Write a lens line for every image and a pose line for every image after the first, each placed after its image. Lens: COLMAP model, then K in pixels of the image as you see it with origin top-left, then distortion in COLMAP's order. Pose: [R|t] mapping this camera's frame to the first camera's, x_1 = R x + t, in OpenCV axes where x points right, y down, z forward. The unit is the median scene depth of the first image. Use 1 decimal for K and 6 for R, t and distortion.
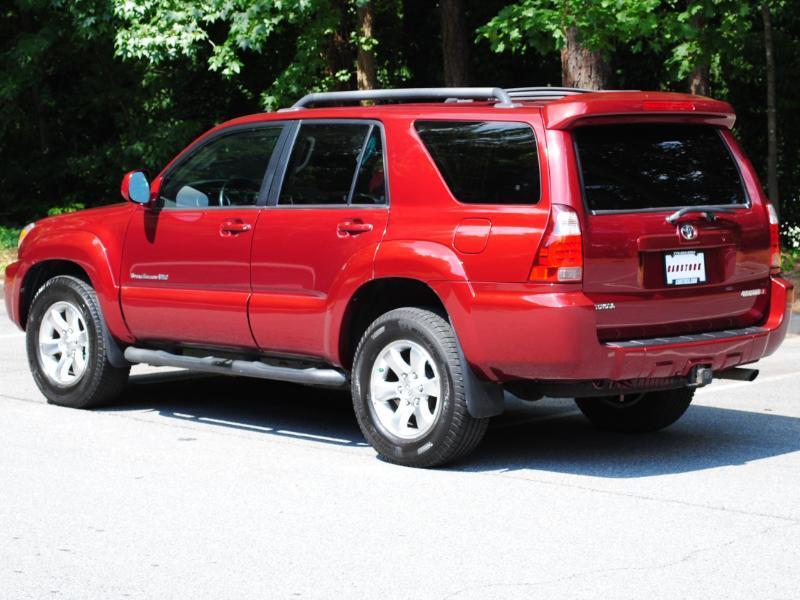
lens RADIAL K [[2161.9, 0, 400.0], [0, 2161.9, 300.0], [0, 0, 1]] dist [-0.004009, -0.193666]
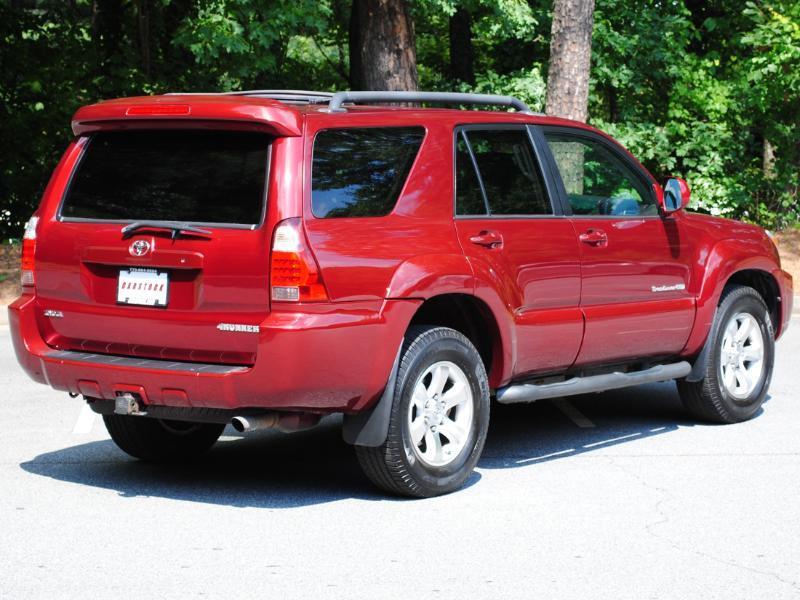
lens RADIAL K [[2090.4, 0, 400.0], [0, 2090.4, 300.0], [0, 0, 1]] dist [0.047712, -0.730491]
pose [[0.148018, 0.069015, -0.986574, 1.009496], [-0.091440, 0.994244, 0.055832, -0.067832], [0.984748, 0.081948, 0.153477, 0.952370]]
